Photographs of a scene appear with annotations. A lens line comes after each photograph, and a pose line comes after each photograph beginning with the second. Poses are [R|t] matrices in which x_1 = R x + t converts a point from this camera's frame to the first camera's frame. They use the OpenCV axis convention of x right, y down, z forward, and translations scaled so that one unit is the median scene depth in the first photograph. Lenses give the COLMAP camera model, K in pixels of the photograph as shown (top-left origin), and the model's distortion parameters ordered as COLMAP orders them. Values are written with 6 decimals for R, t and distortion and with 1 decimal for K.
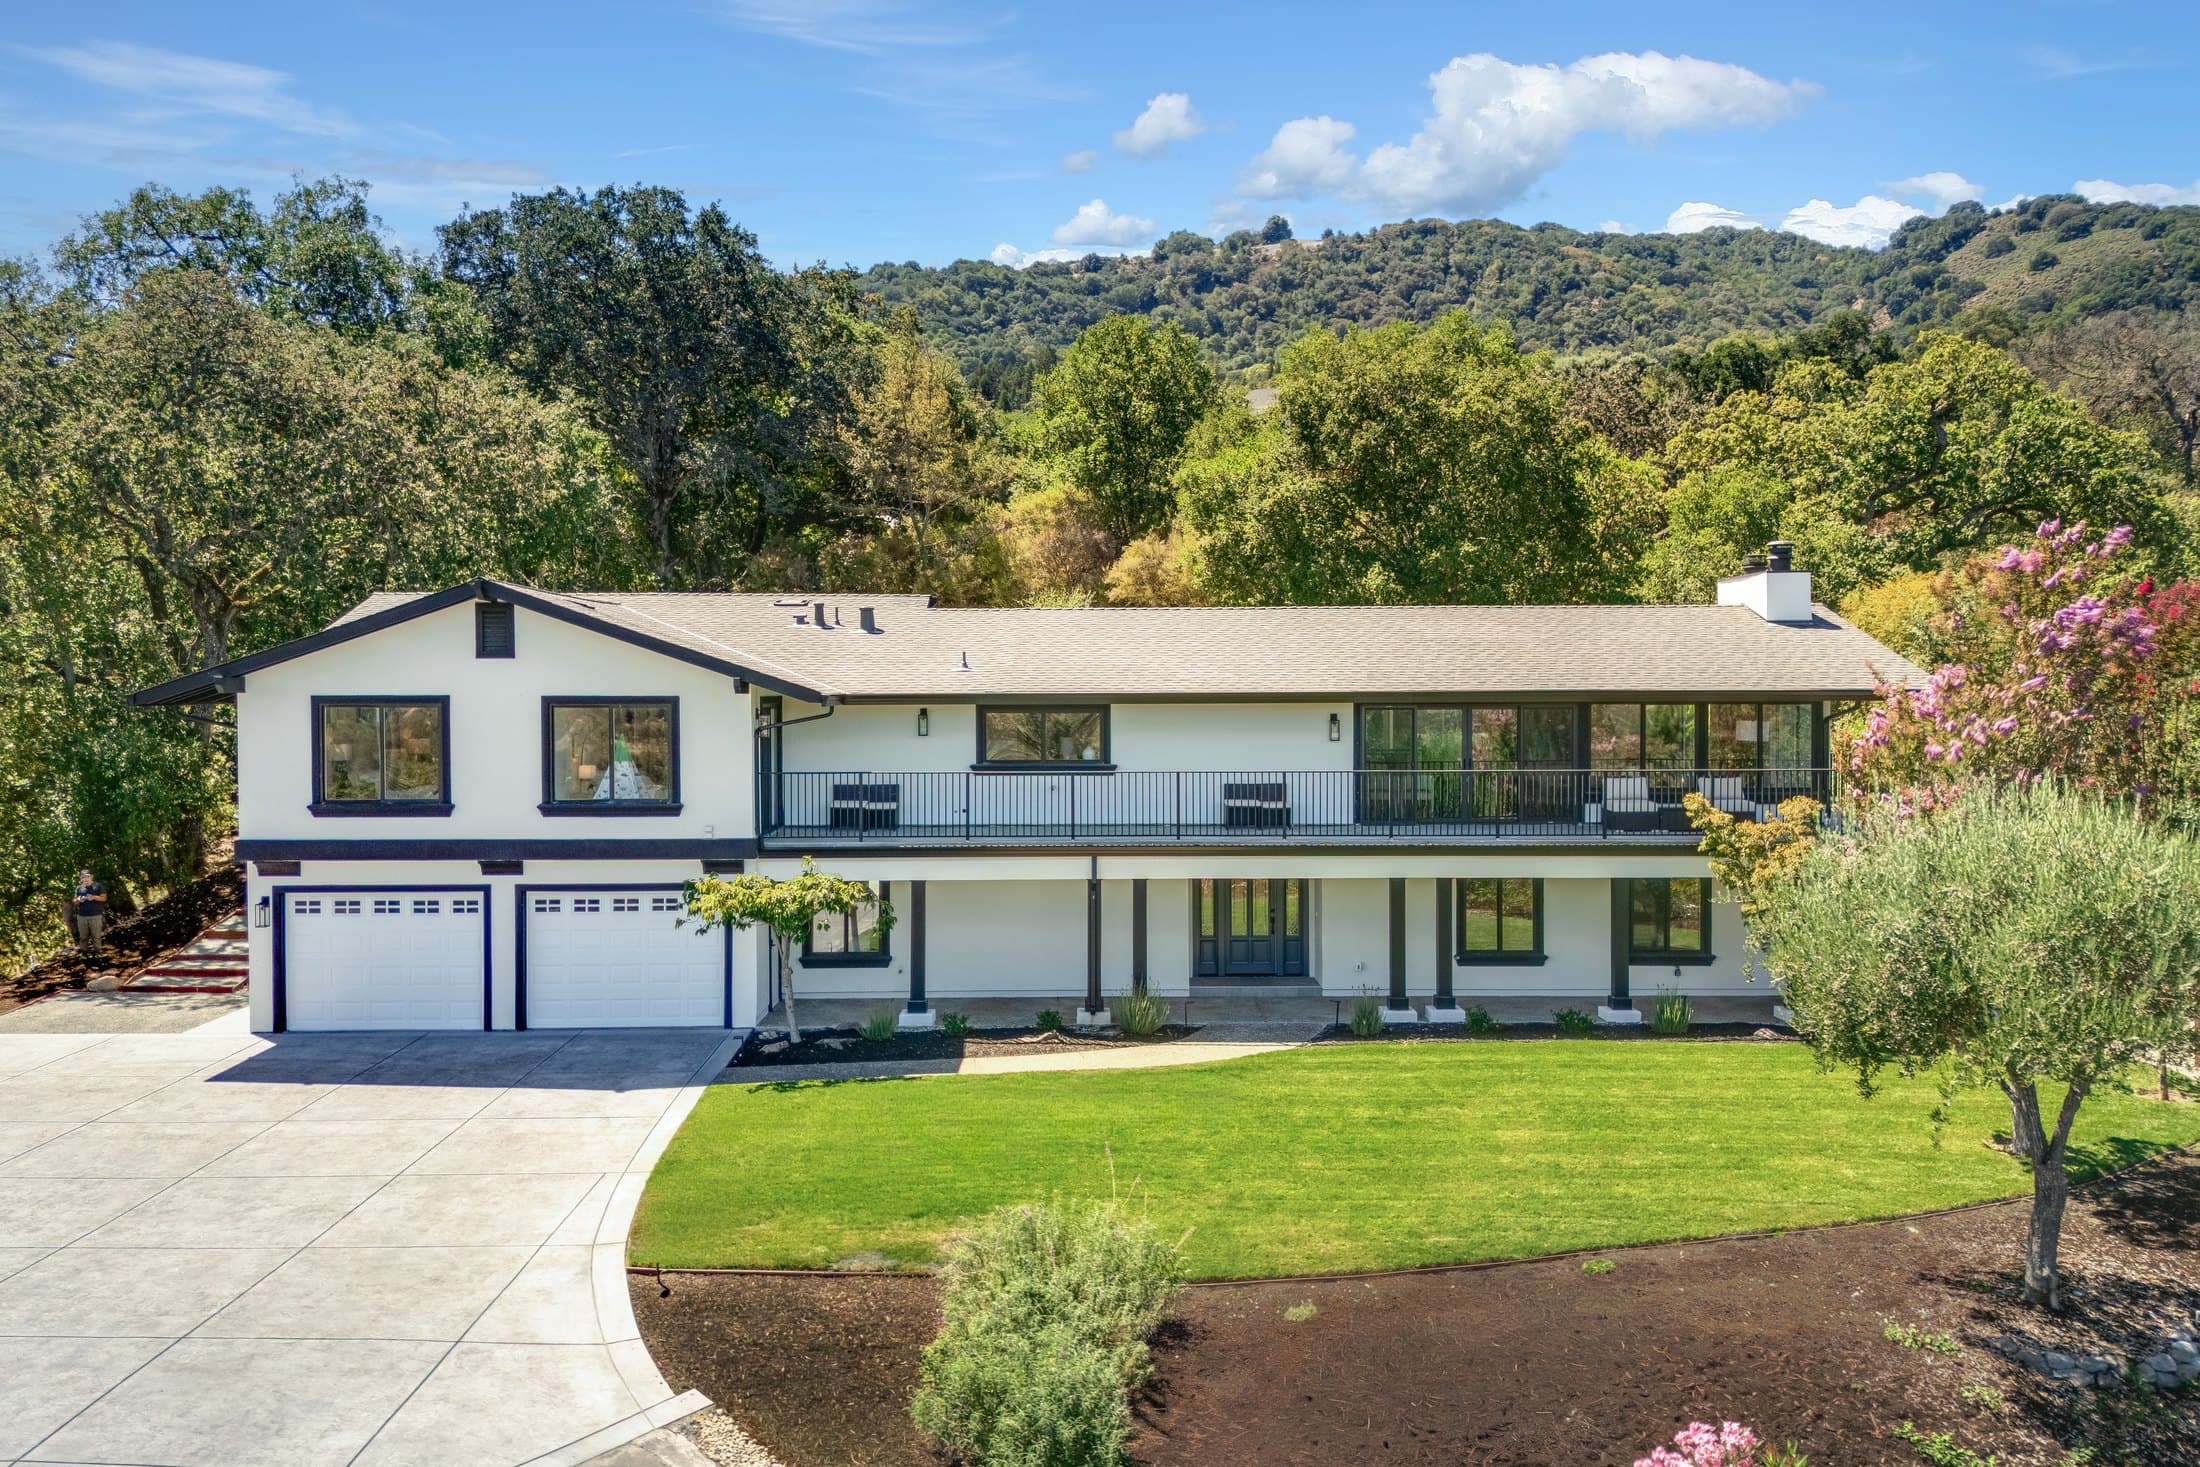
lens RADIAL K [[1684.2, 0, 1111.3], [0, 1684.2, 762.2], [0, 0, 1]] dist [0.067646, -0.071225]
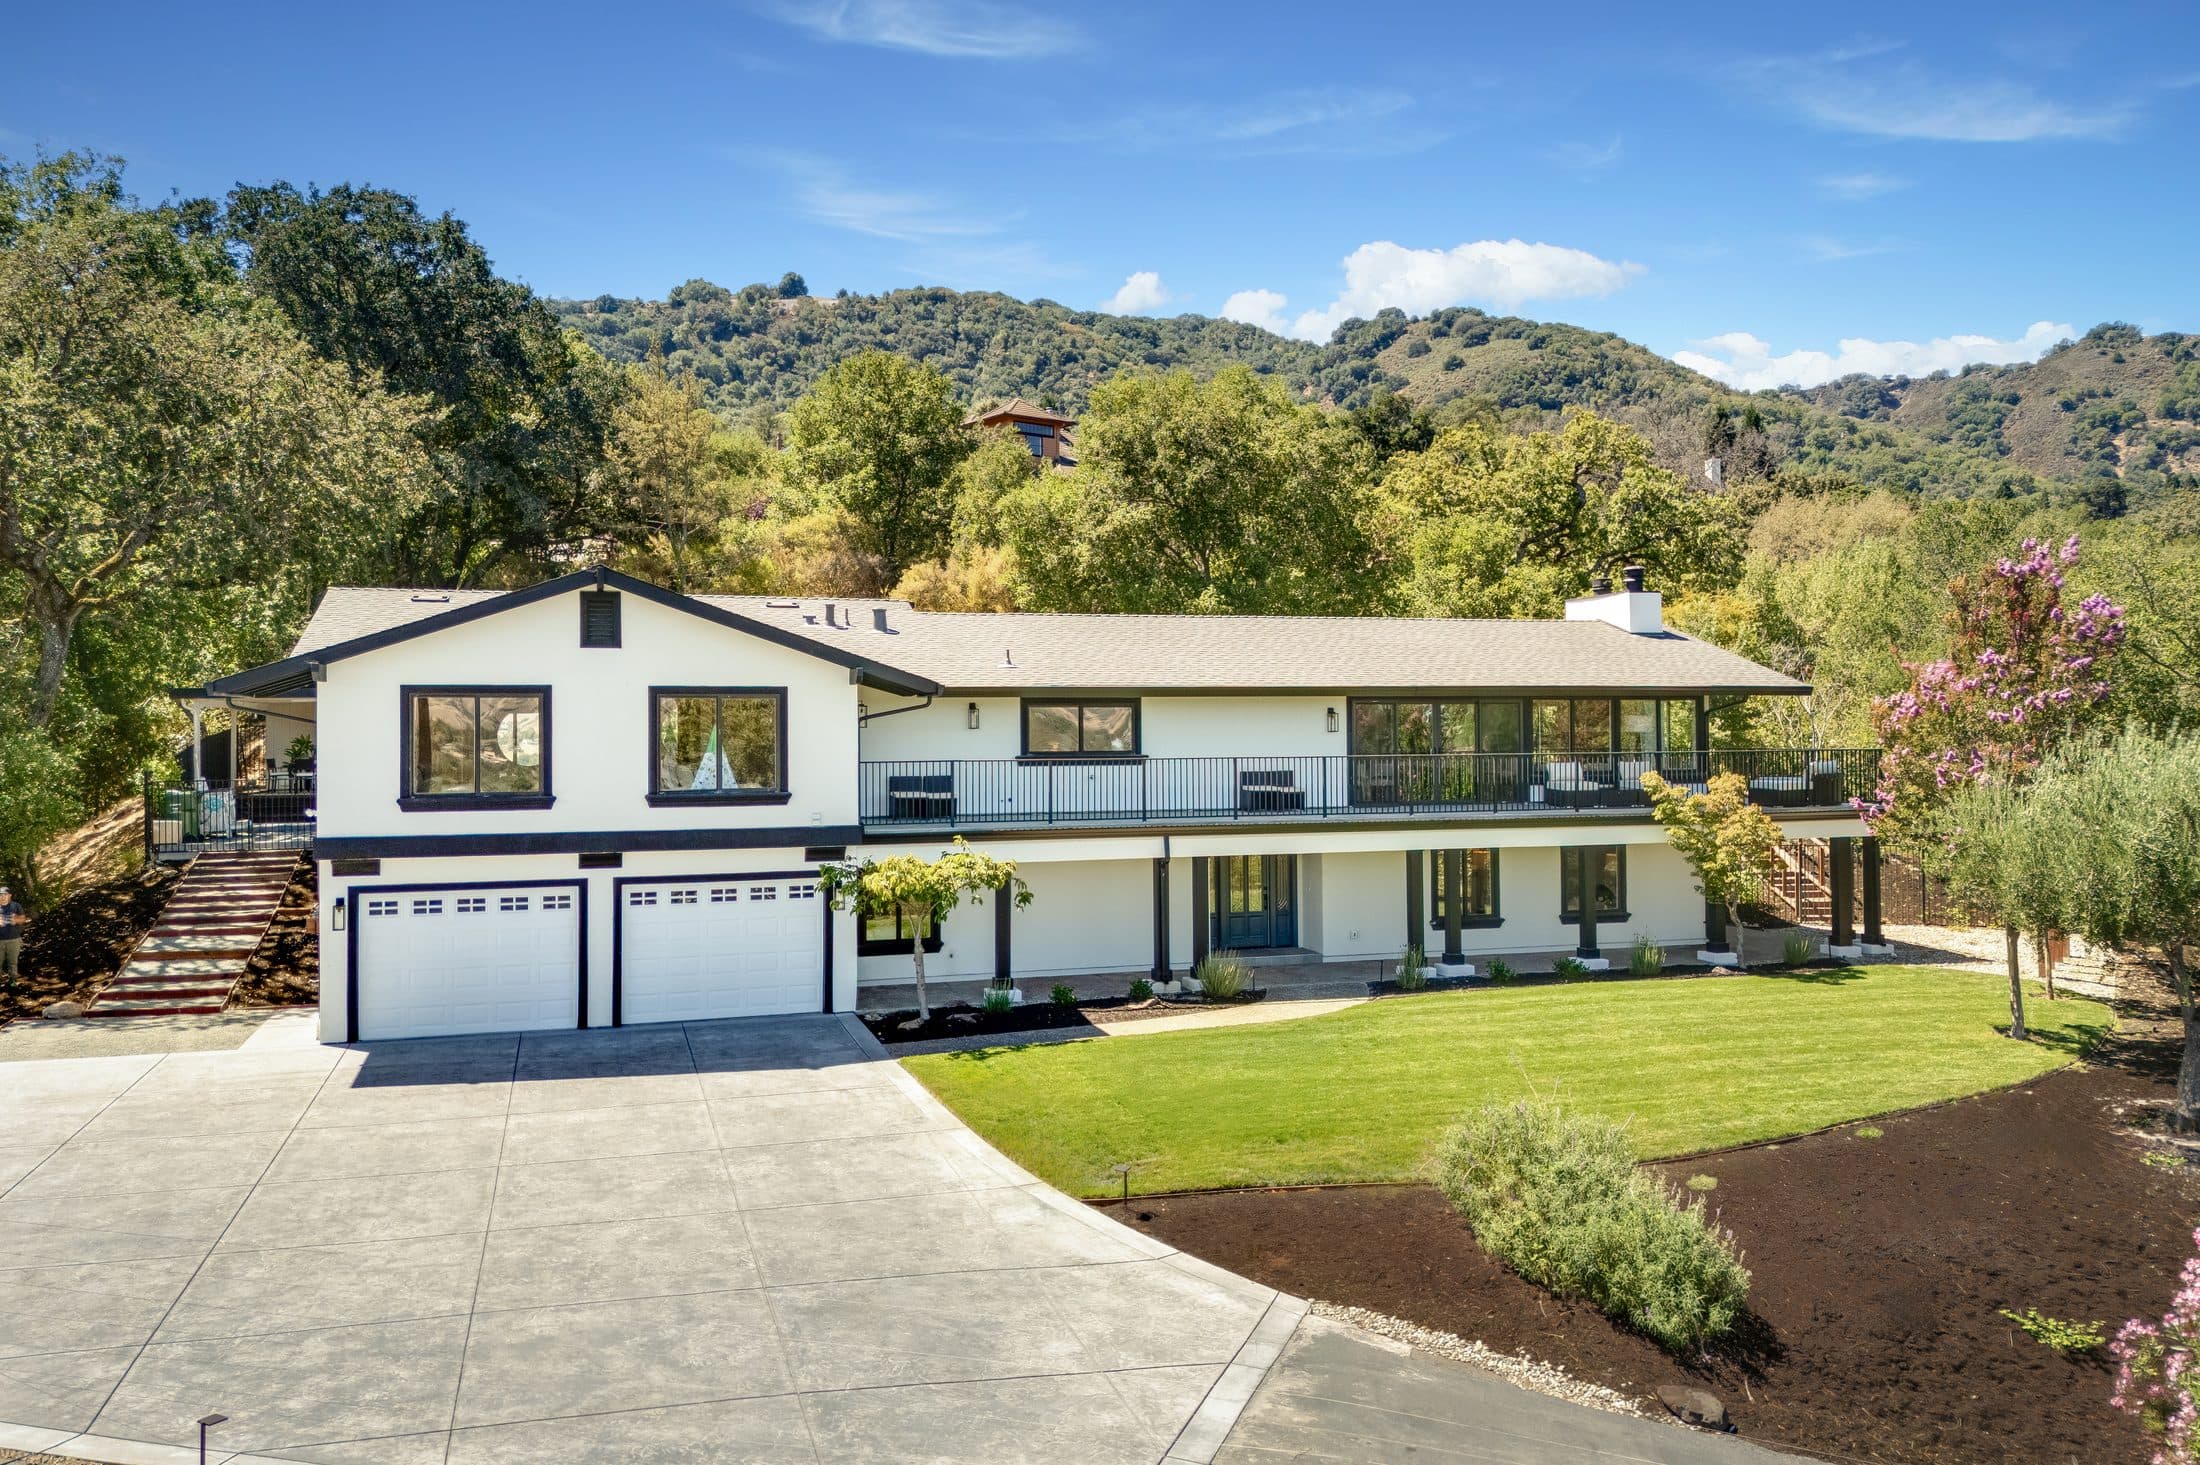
lens RADIAL K [[1623.6, 0, 1100.0], [0, 1623.6, 732.5], [0, 0, 1]] dist [0.073257, -0.070480]
pose [[0.960589, -0.004637, 0.277934, -0.333459], [0.015956, 0.999132, -0.038477, 0.028235], [-0.277515, 0.041395, 0.959829, 0.007890]]
